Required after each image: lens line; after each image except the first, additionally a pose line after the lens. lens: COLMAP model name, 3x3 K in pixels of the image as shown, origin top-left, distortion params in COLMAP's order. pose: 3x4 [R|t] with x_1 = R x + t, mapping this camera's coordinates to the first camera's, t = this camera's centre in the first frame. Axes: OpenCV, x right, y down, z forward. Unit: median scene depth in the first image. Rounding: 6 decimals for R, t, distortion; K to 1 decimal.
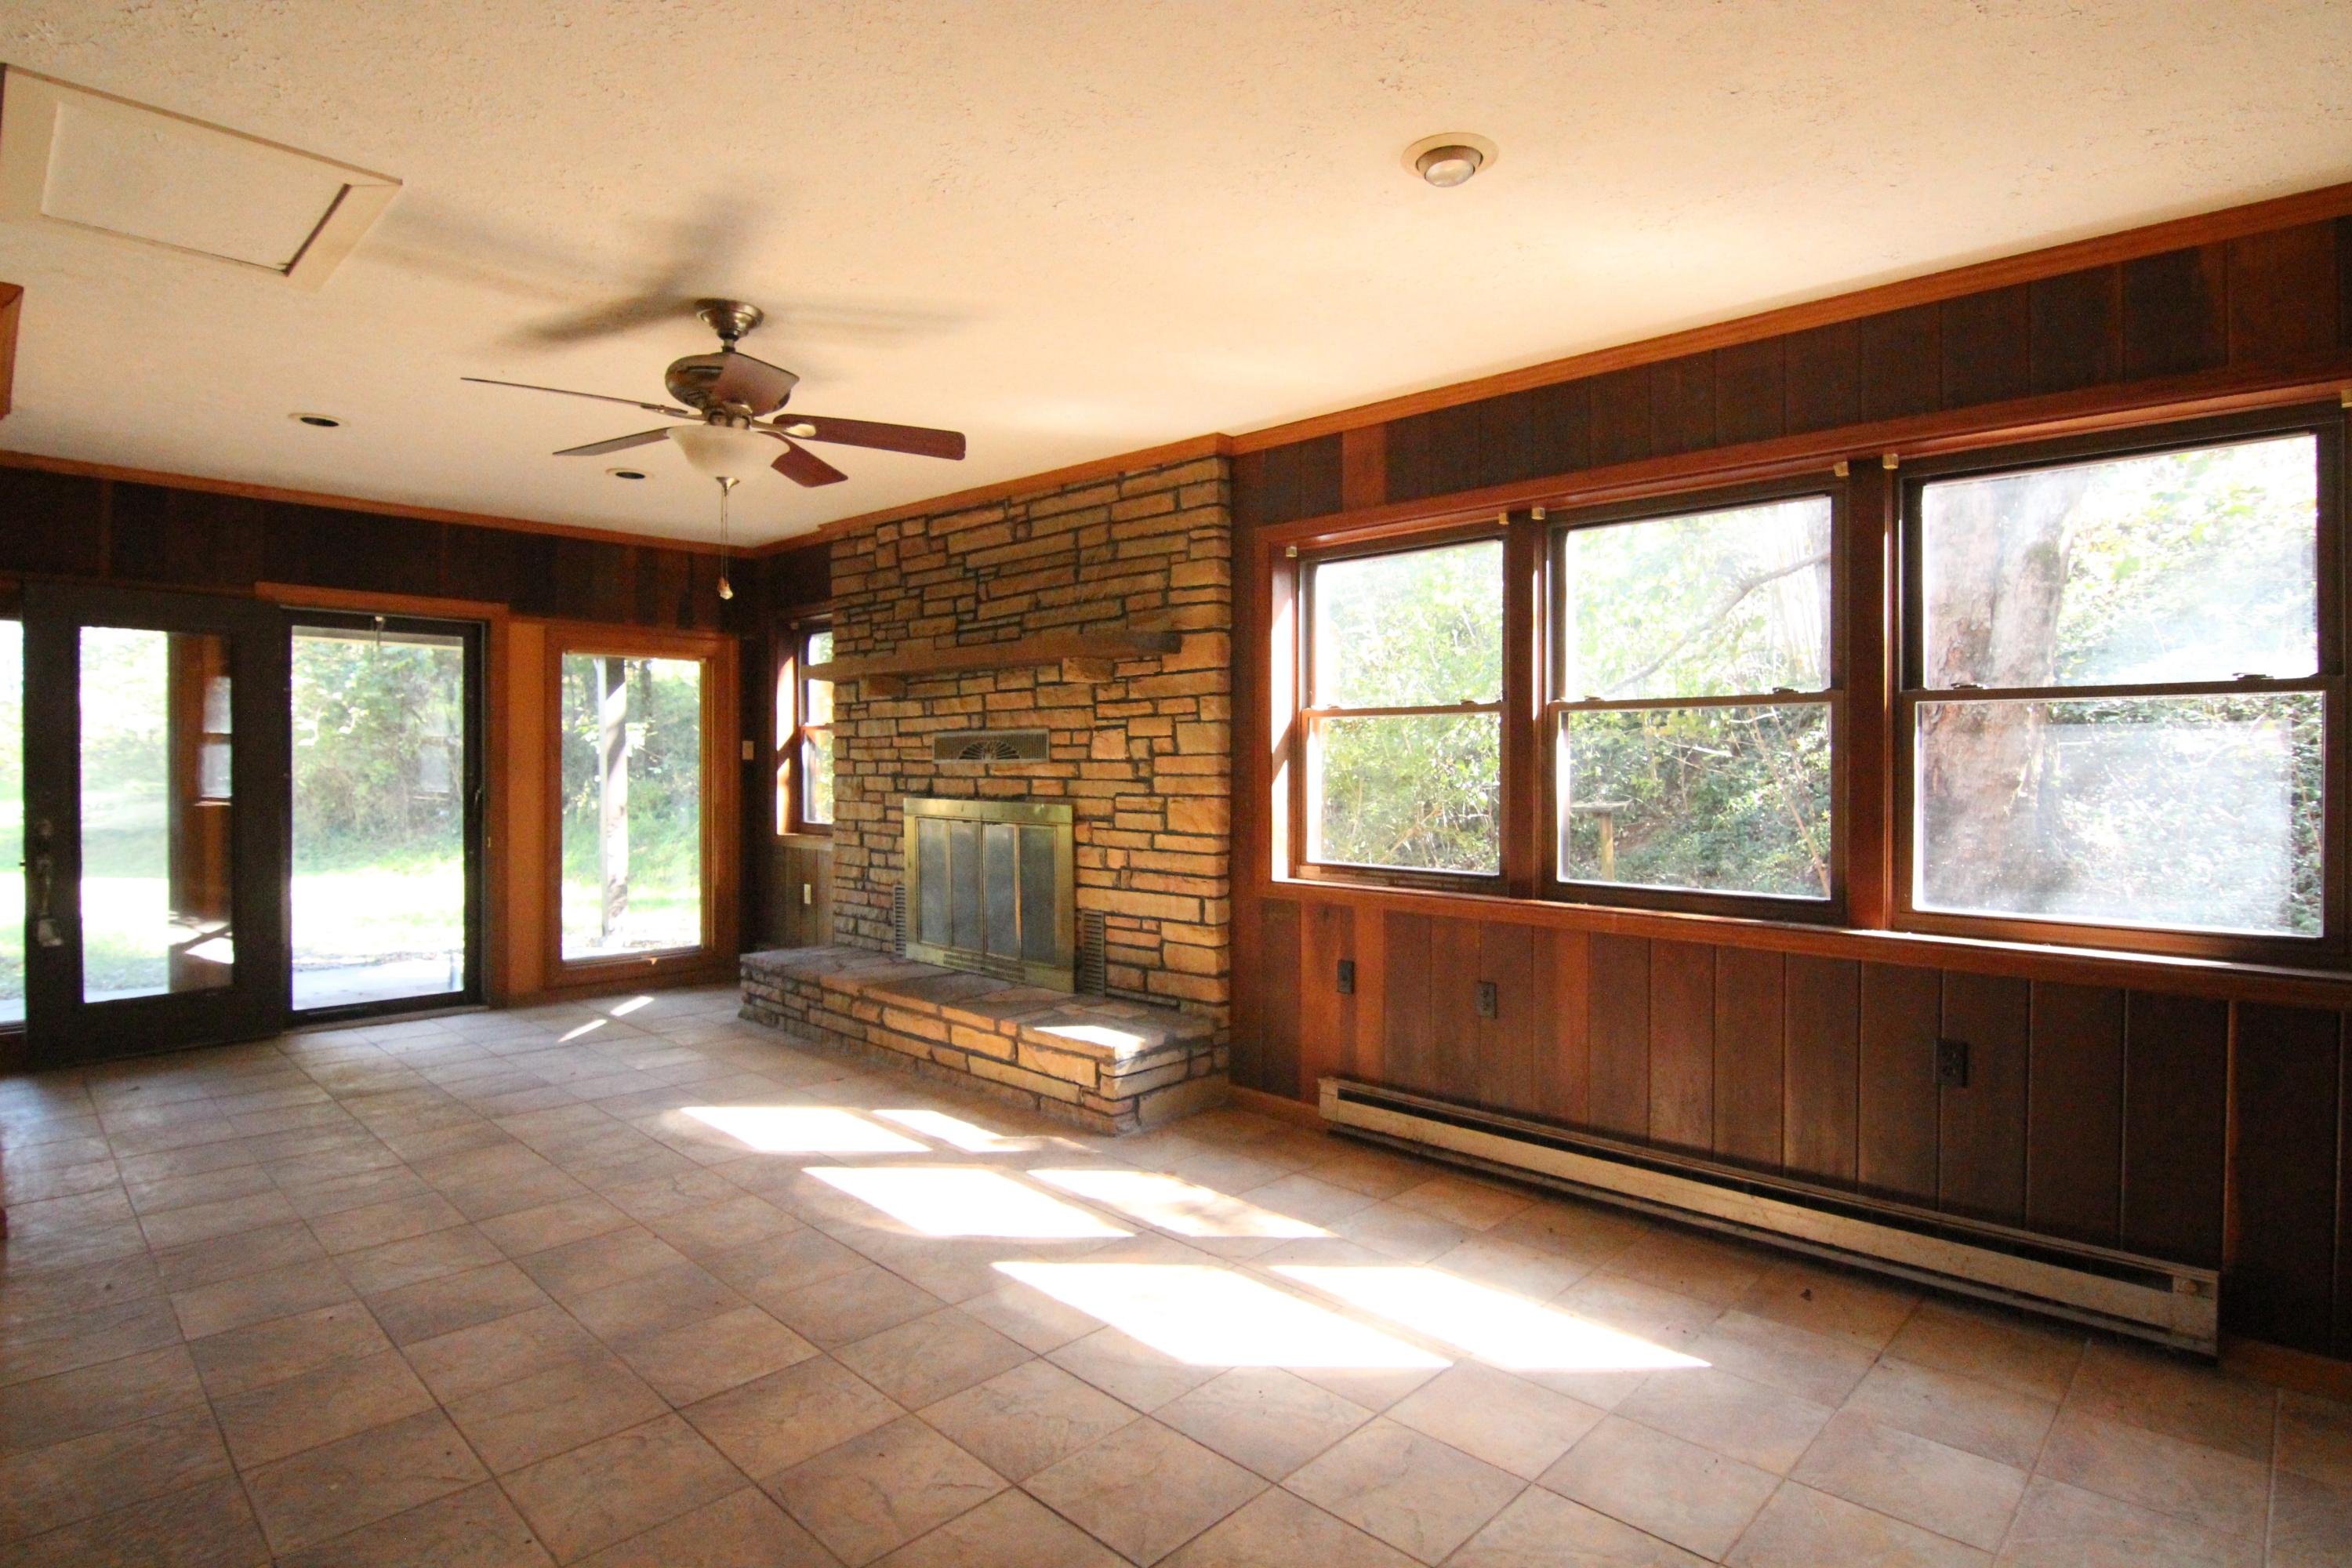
lens RADIAL K [[1193.8, 0, 1175.7], [0, 1193.8, 771.9], [0, 0, 1]] dist [-0.004880, -0.012309]
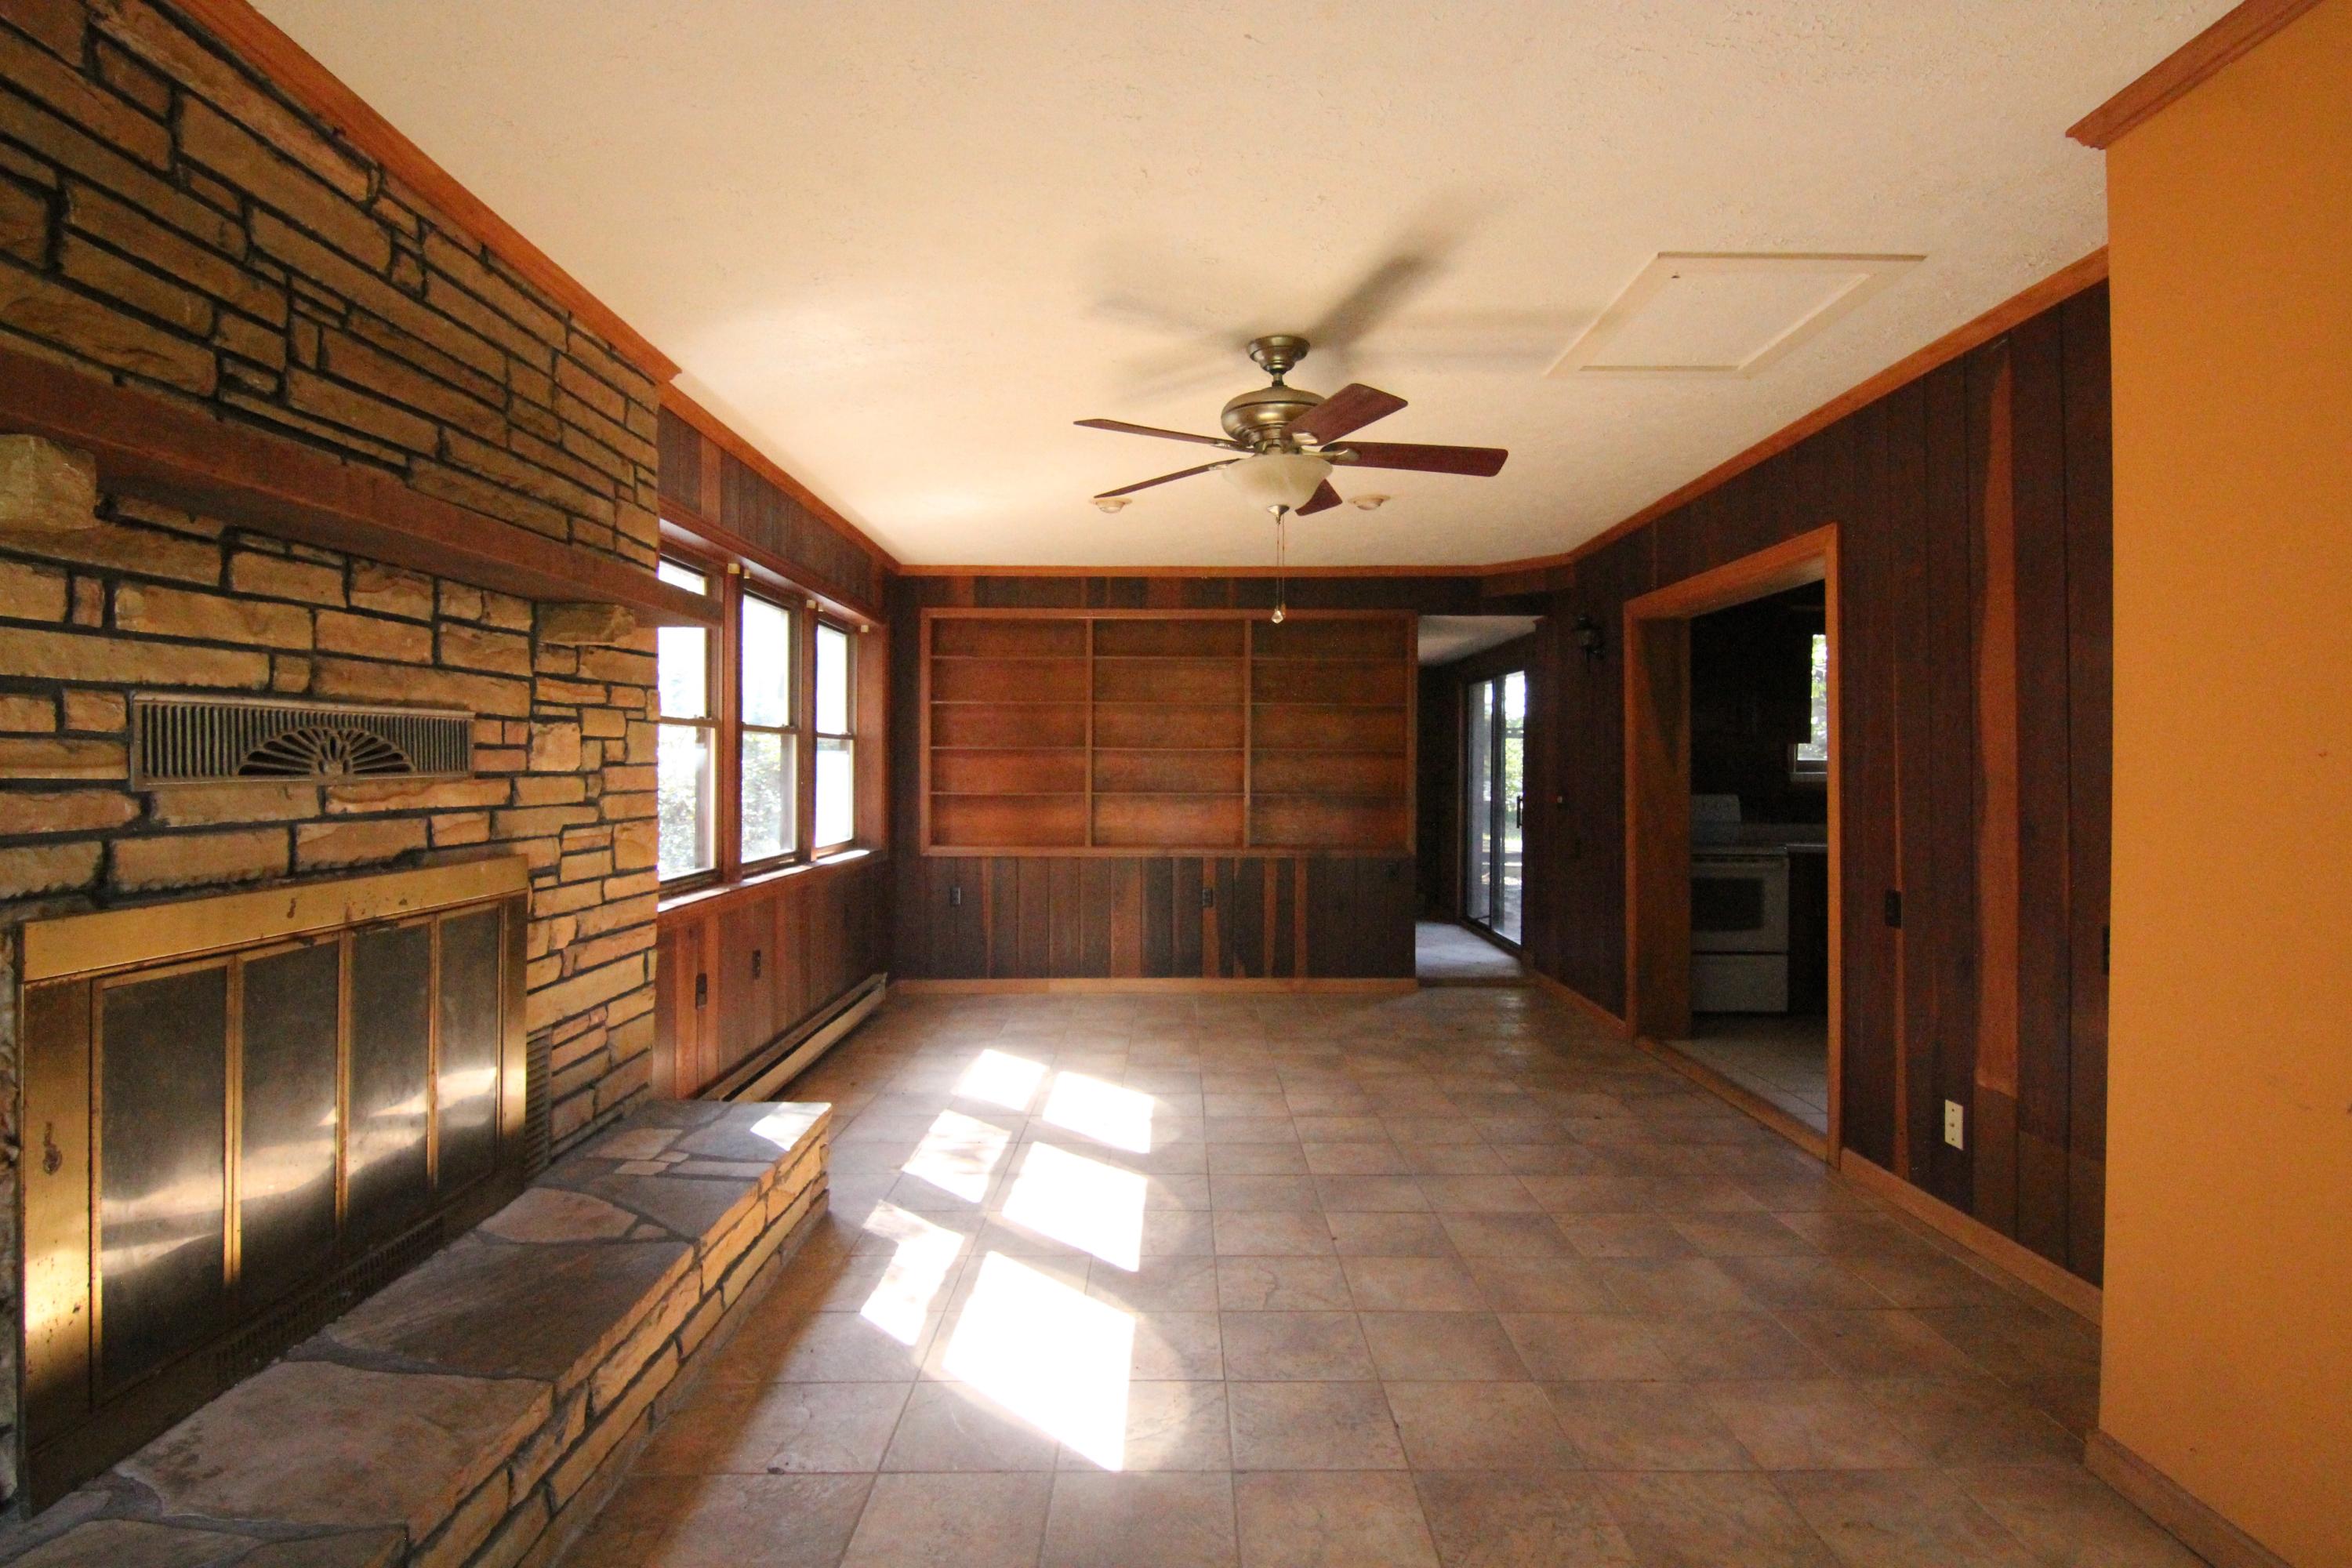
lens RADIAL K [[1193.8, 0, 1179.7], [0, 1193.8, 772.8], [0, 0, 1]] dist [-0.004880, -0.012309]
pose [[-0.695394, -0.012744, 0.718516, -0.767555], [-0.003074, 0.999886, 0.014759, -0.021379], [-0.718623, 0.008055, -0.695354, 1.286391]]
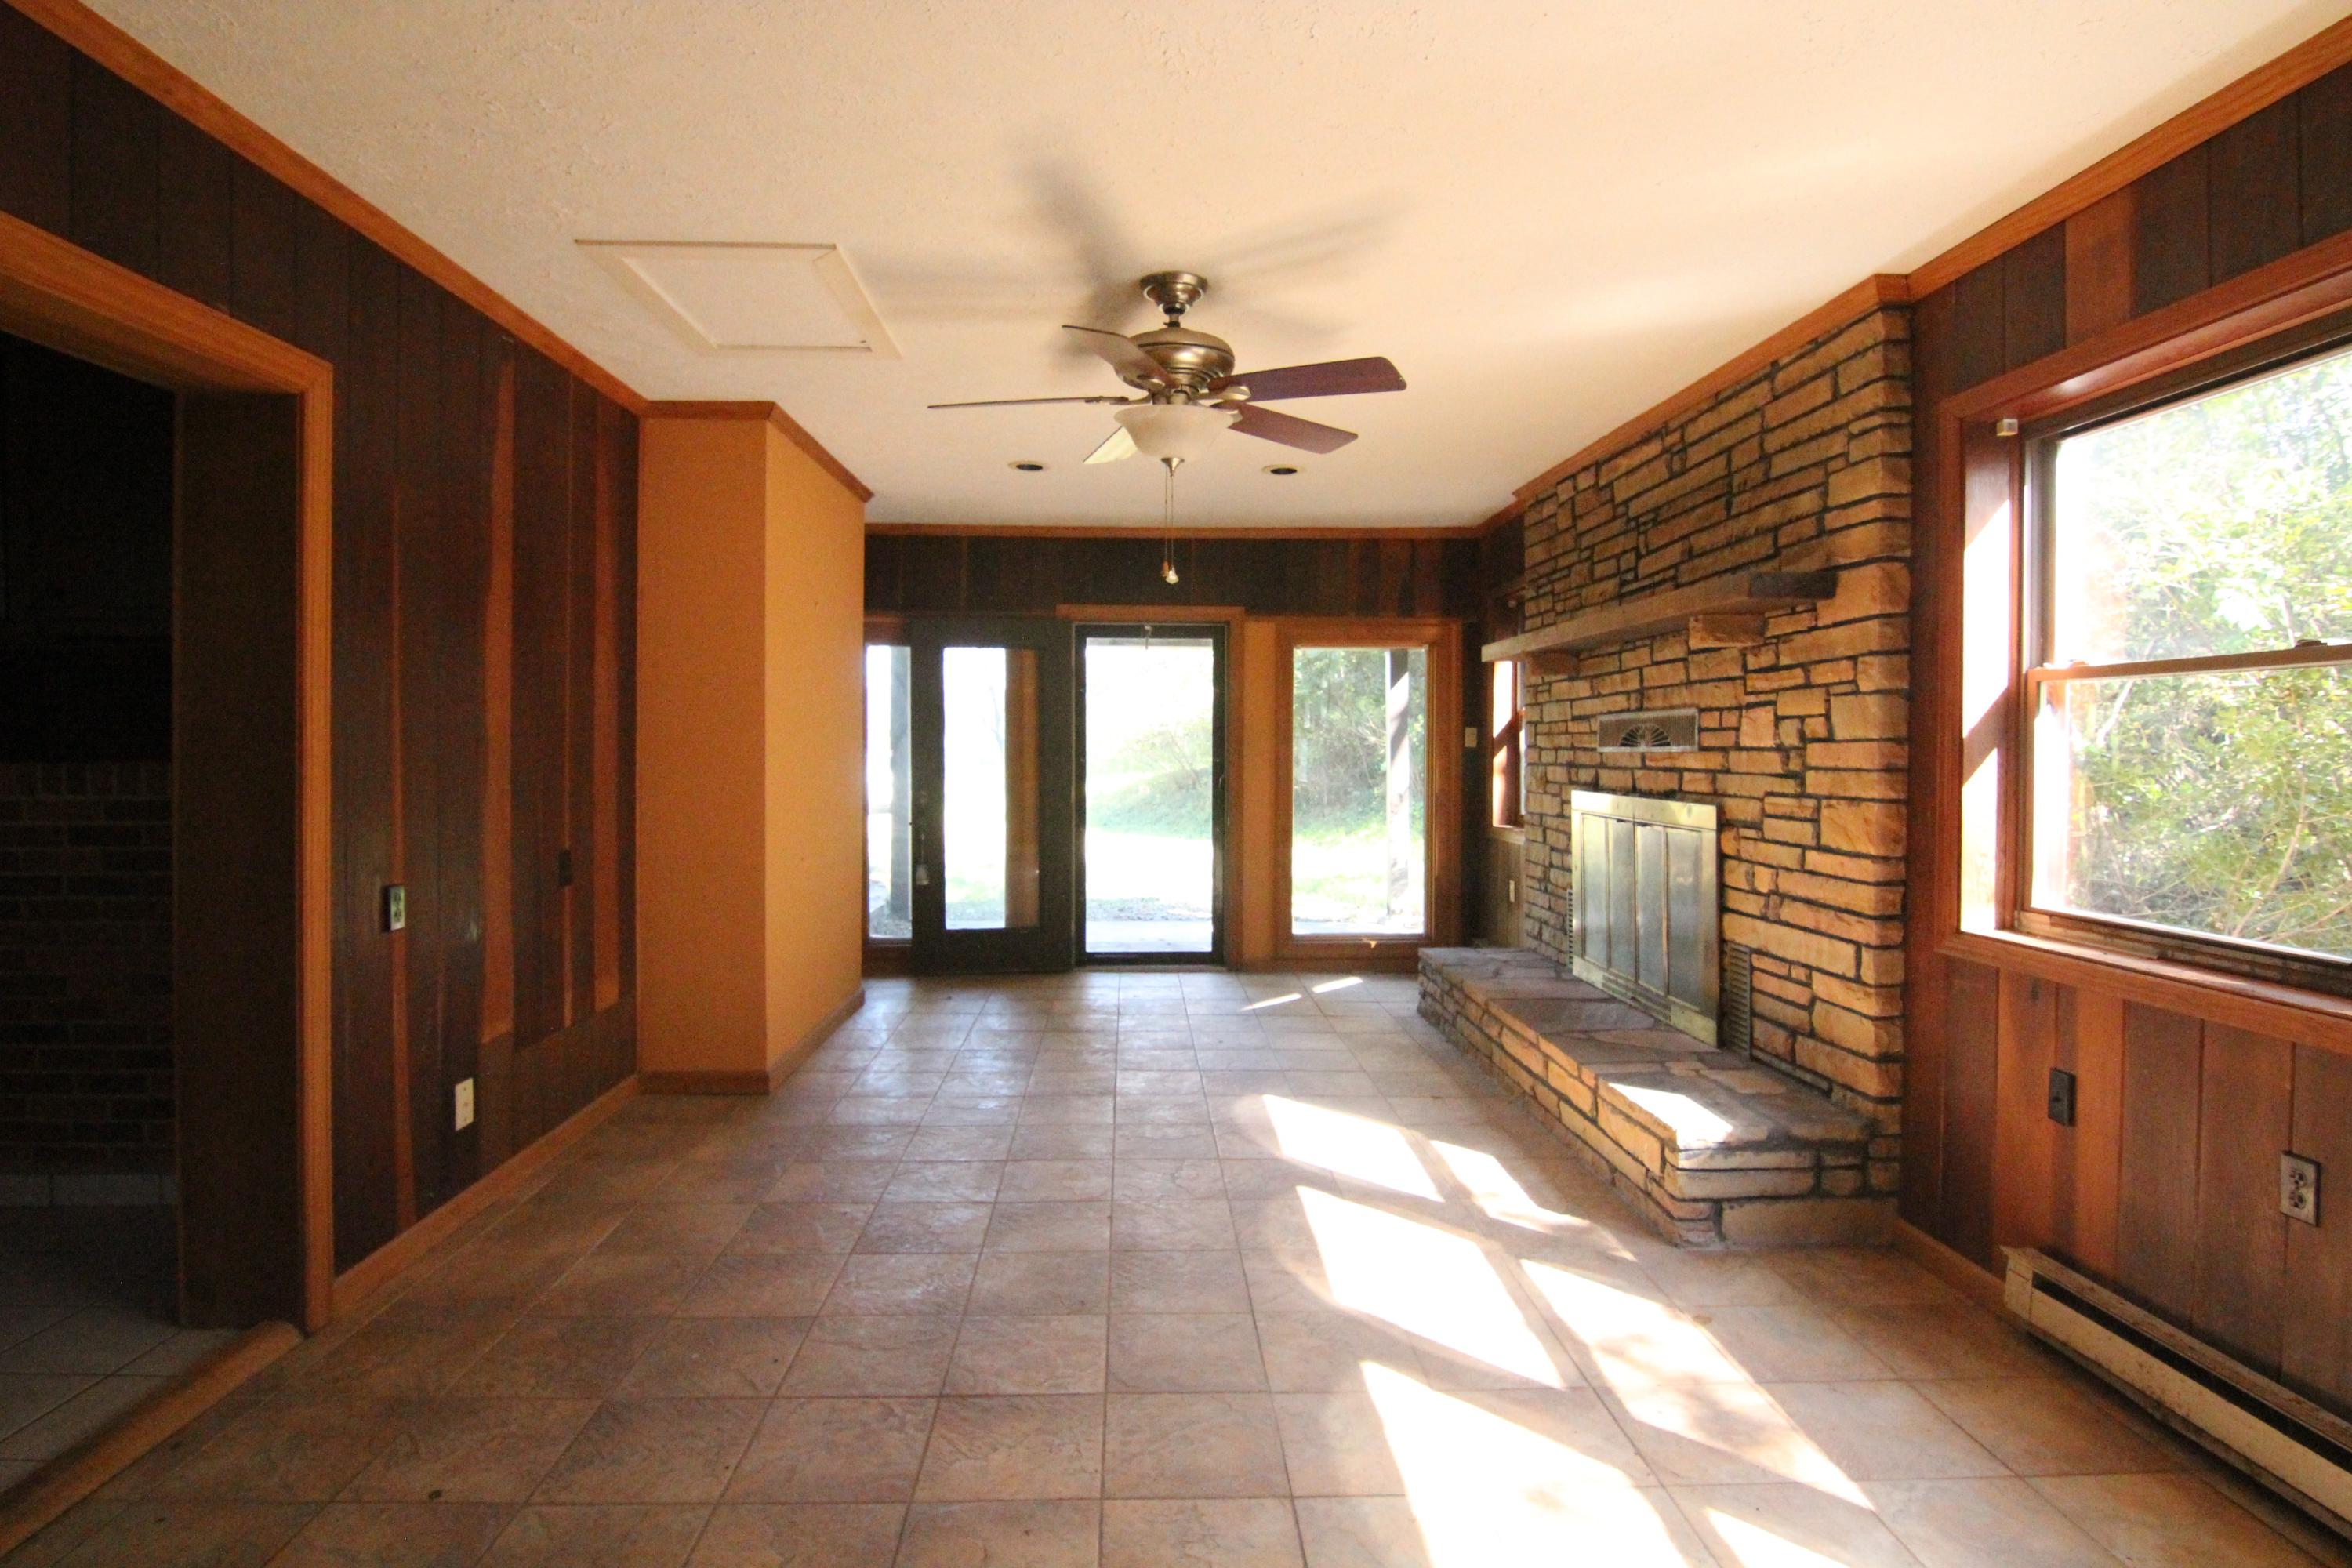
lens RADIAL K [[1193.8, 0, 1171.1], [0, 1193.8, 771.9], [0, 0, 1]] dist [-0.004880, -0.012309]
pose [[0.720067, 0.013552, -0.693773, 0.215515], [-0.005271, 0.999887, 0.014061, -0.003646], [0.693885, -0.006467, 0.720057, 0.215245]]
